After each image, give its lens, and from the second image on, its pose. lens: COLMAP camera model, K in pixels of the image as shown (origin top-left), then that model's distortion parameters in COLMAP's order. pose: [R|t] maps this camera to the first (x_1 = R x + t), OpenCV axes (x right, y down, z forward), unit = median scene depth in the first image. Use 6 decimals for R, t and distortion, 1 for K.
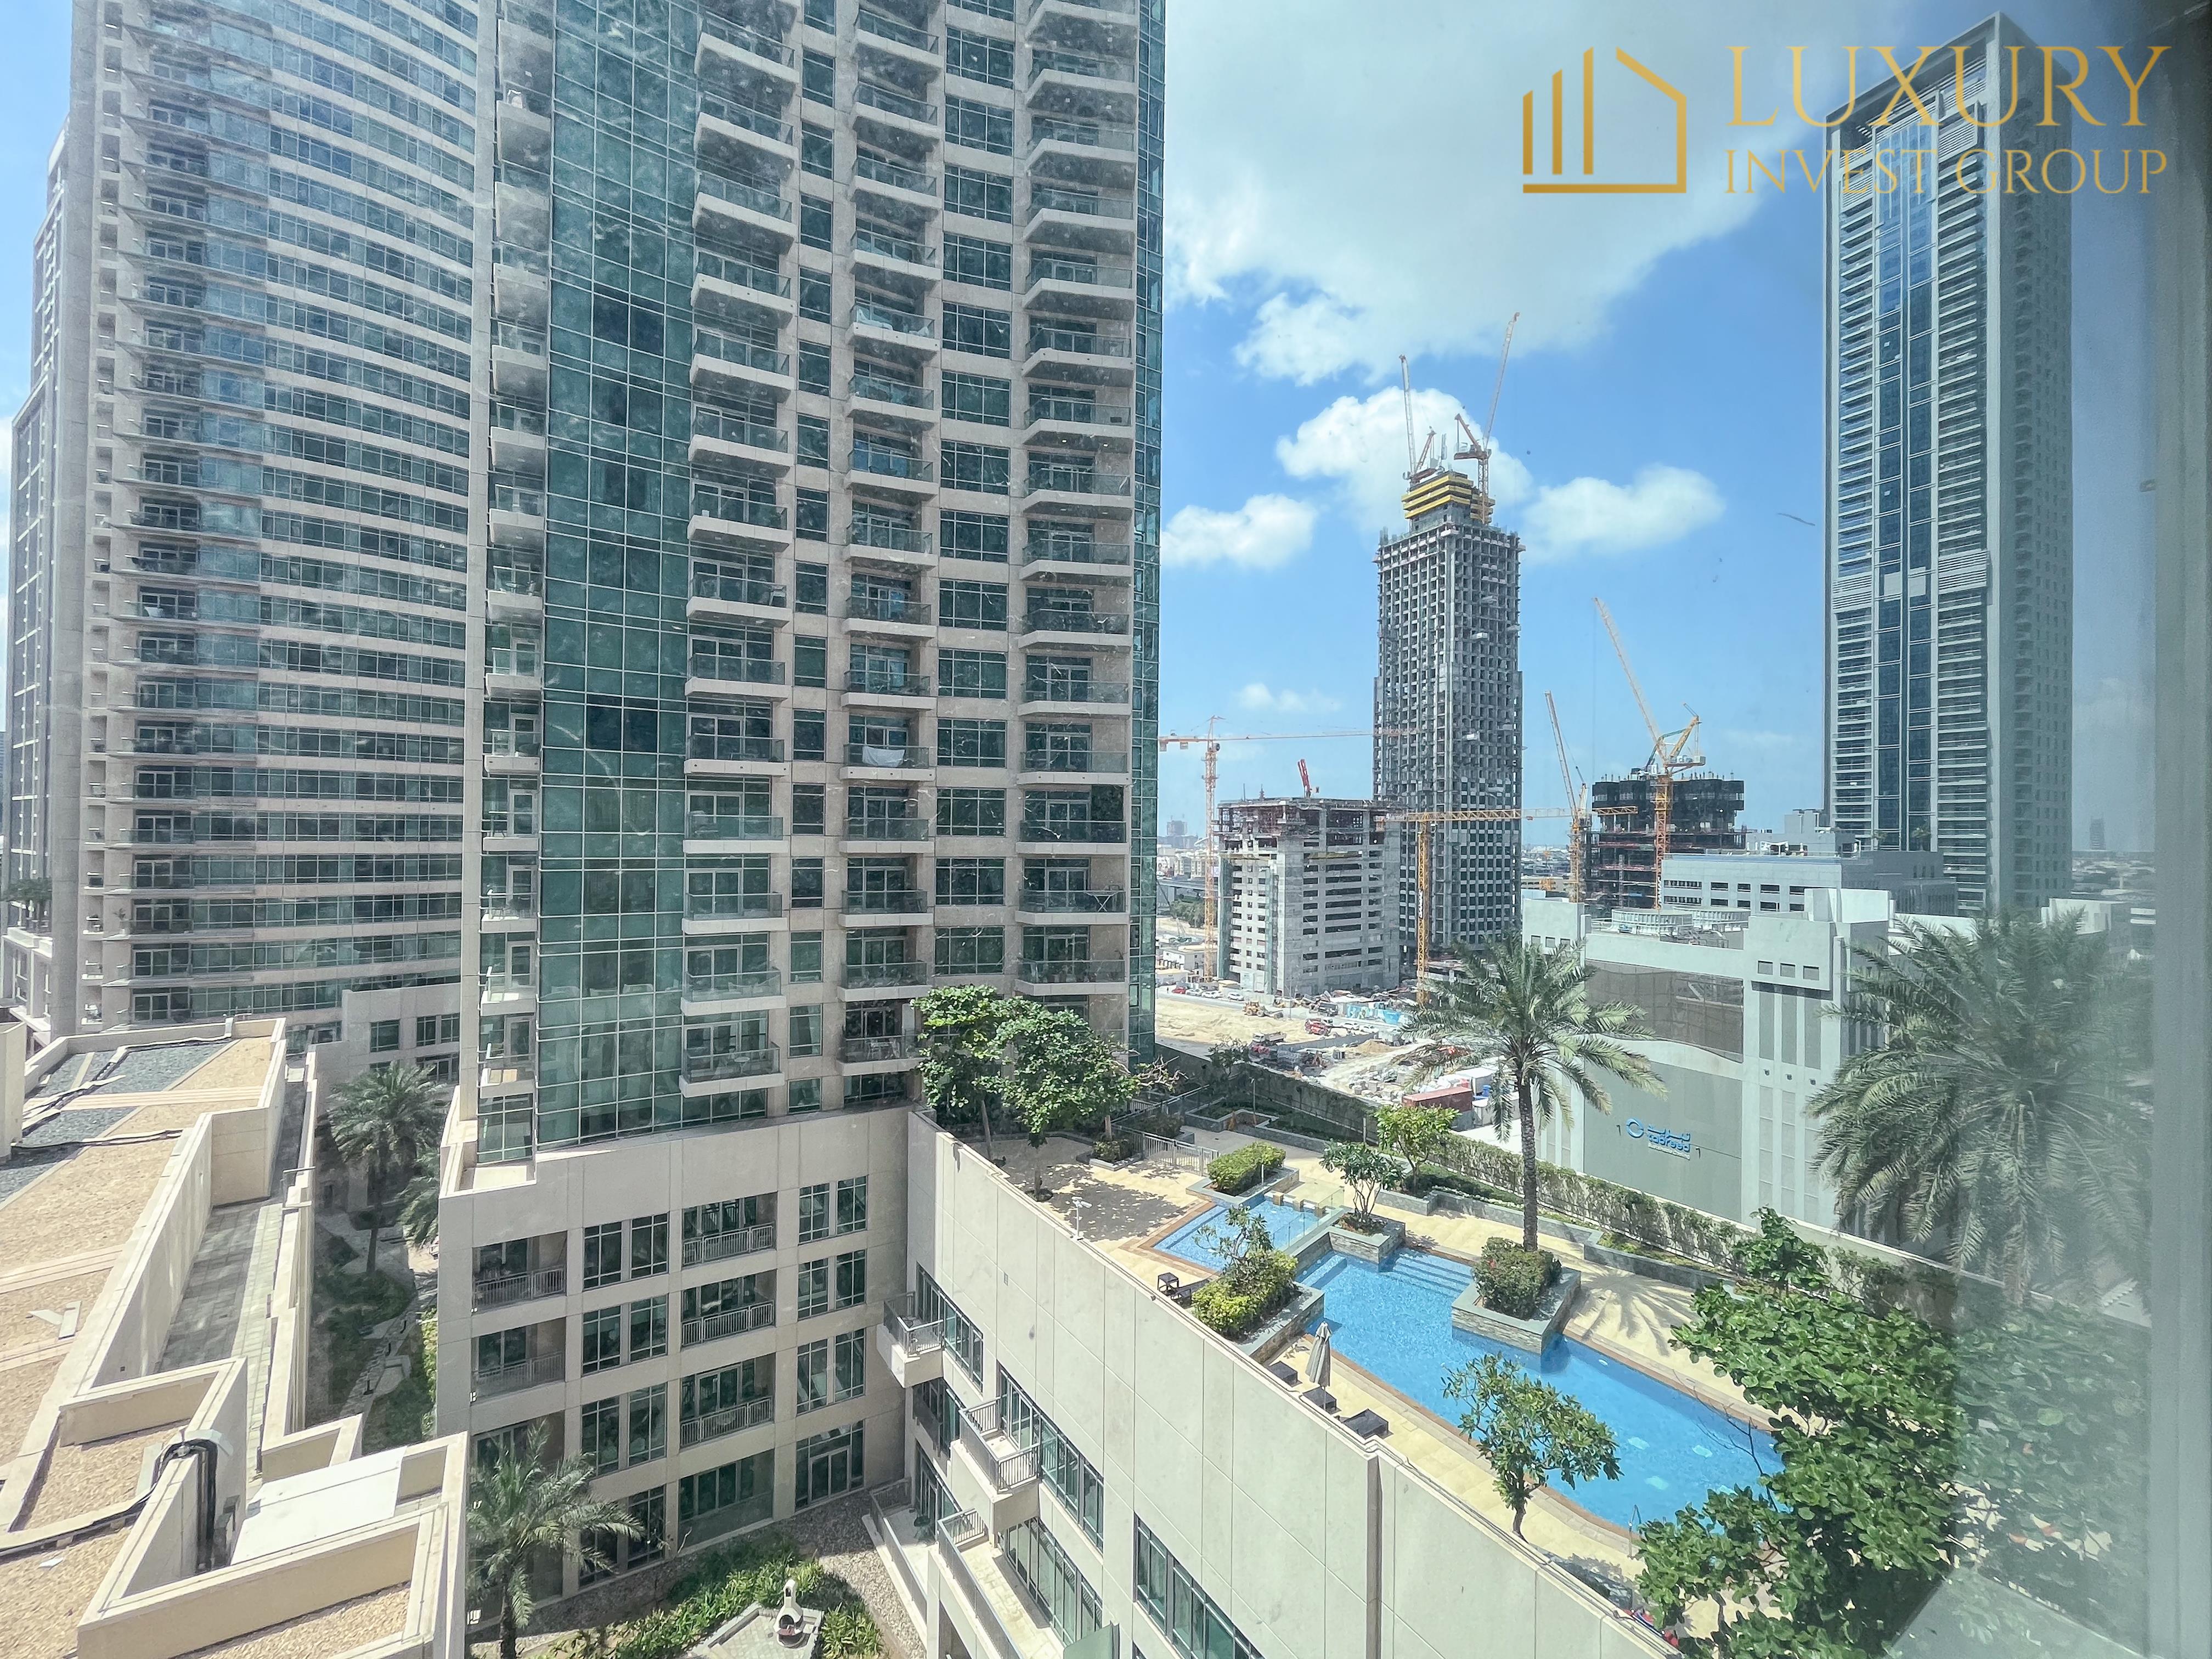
lens RADIAL K [[927.5, 0, 1106.0], [0, 927.5, 829.5], [0, 0, 1]] dist [-0.002078, -0.000702]
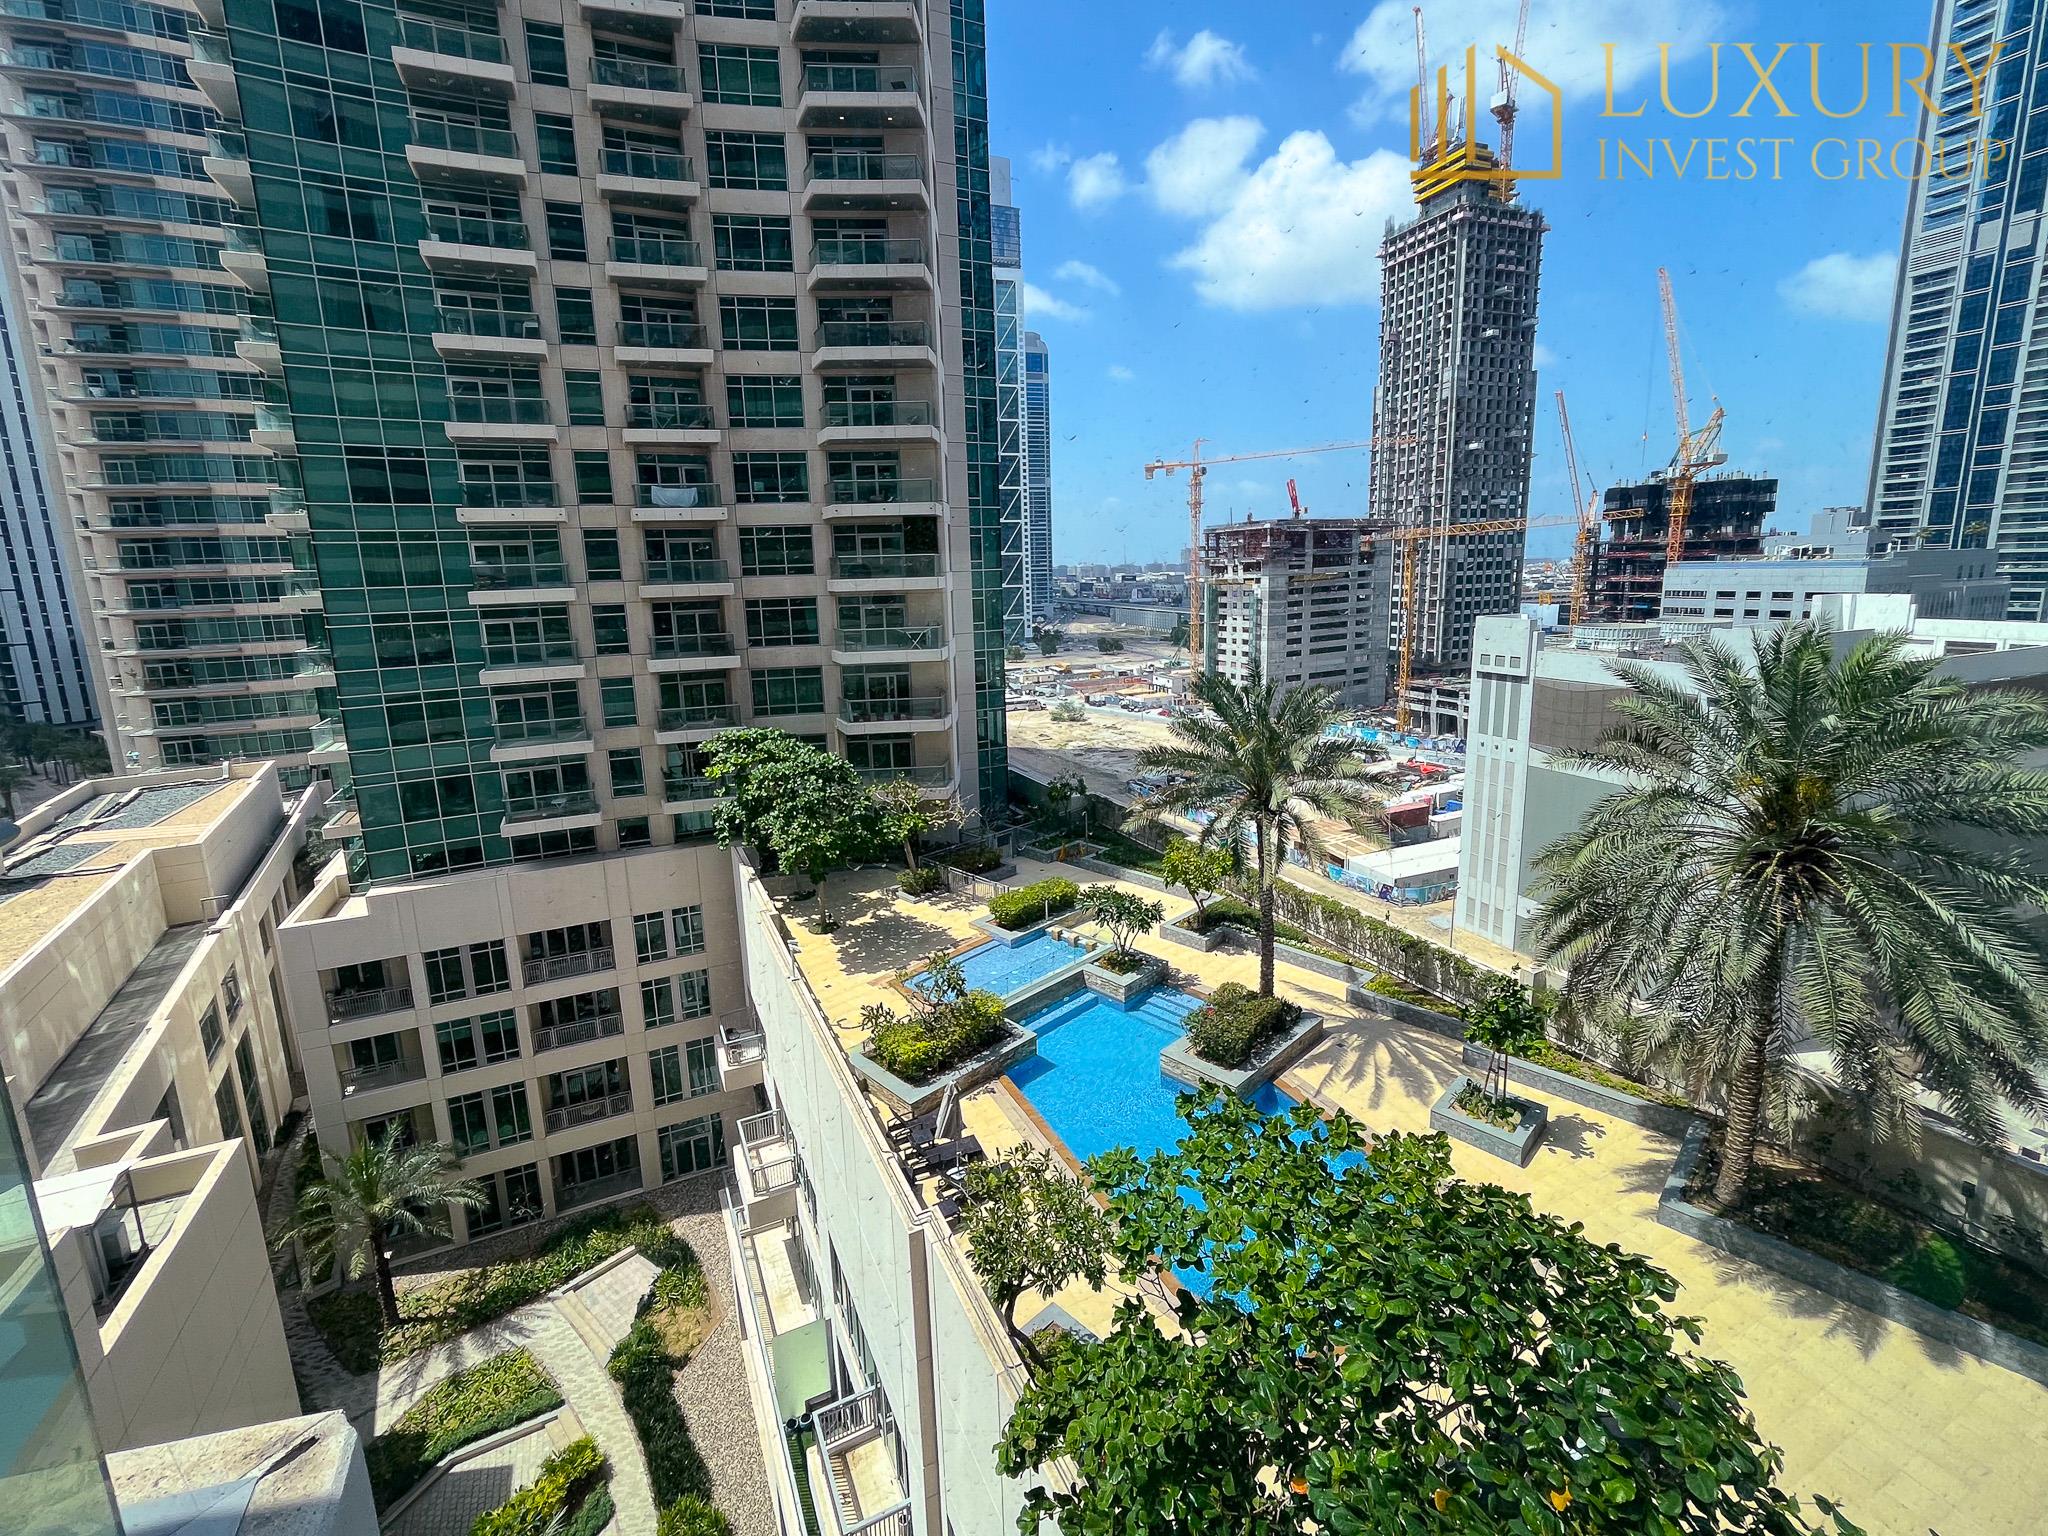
lens RADIAL K [[868.9, 0, 1024.6], [0, 868.9, 729.1], [0, 0, 1]] dist [-0.002602, -0.000336]
pose [[0.992686, -0.017518, -0.119445, 0.214522], [0.039835, 0.981531, 0.187109, 0.004796], [0.113961, -0.190498, 0.975050, 0.101881]]
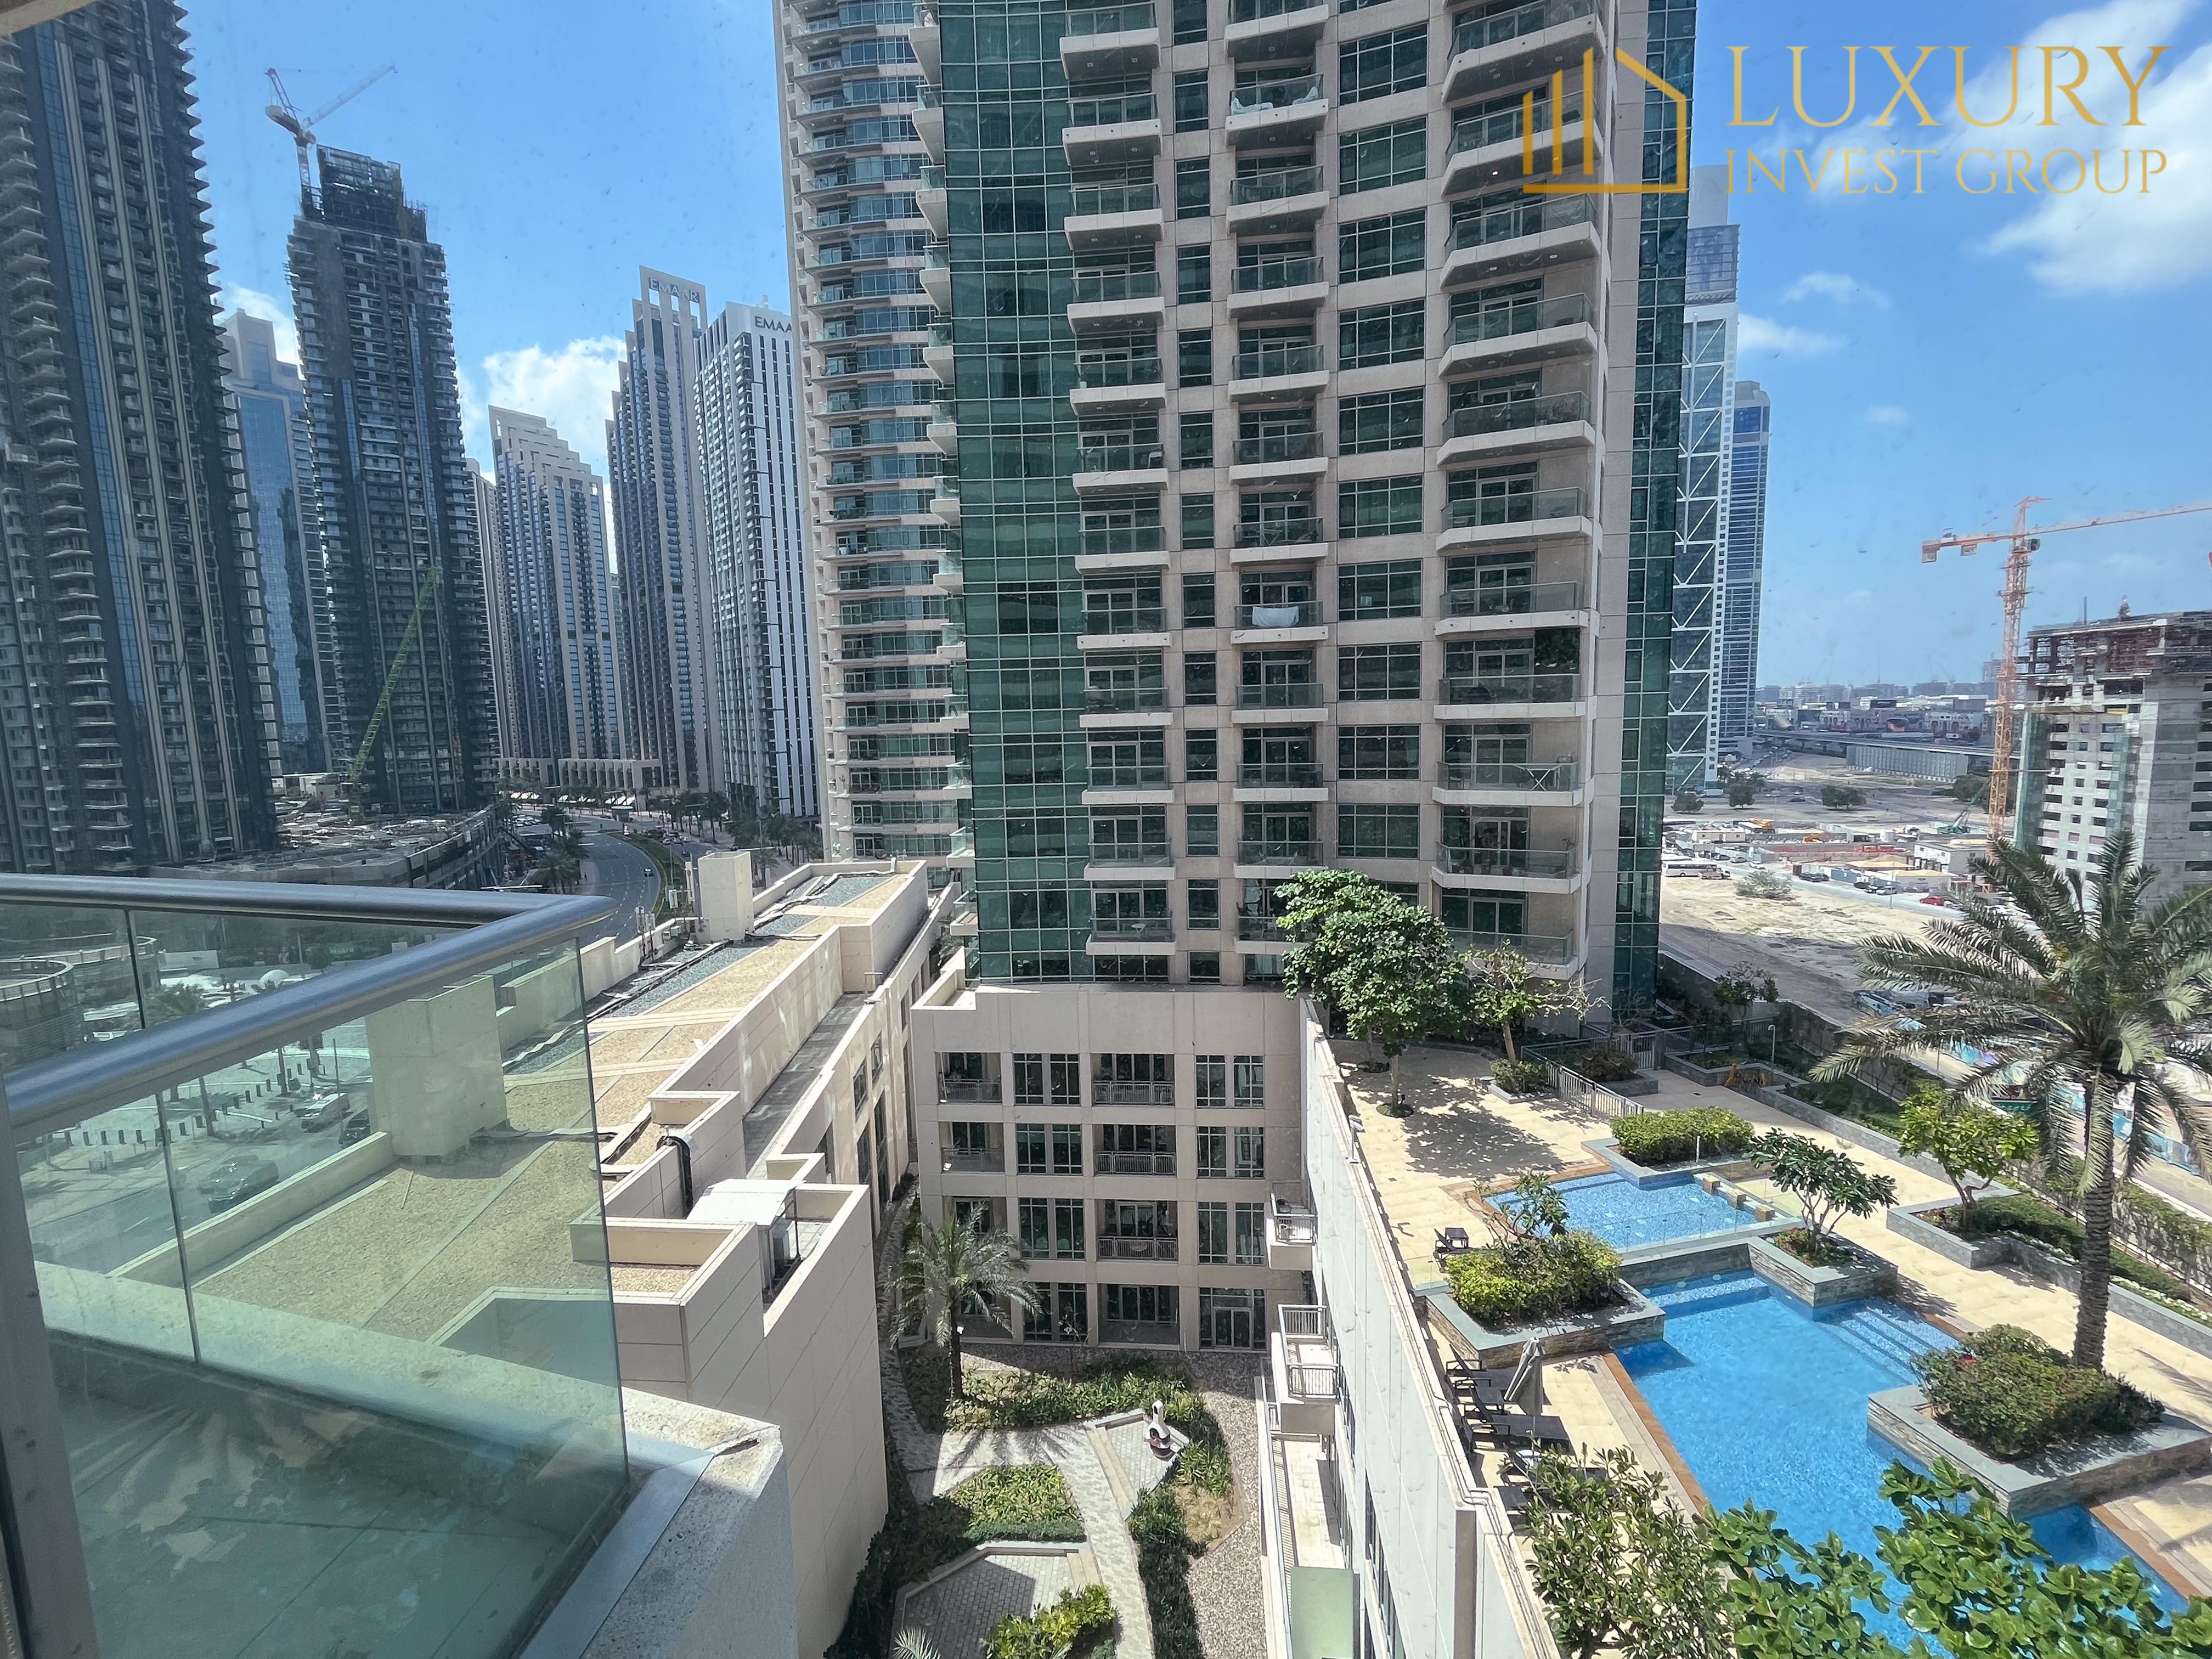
lens RADIAL K [[993.4, 0, 1111.7], [0, 993.4, 830.0], [0, 0, 1]] dist [-0.002278, -0.000160]
pose [[0.792606, 0.042792, -0.608231, 0.221545], [0.039927, 0.991751, 0.121805, 0.004194], [0.608426, -0.120828, 0.784359, 0.103555]]
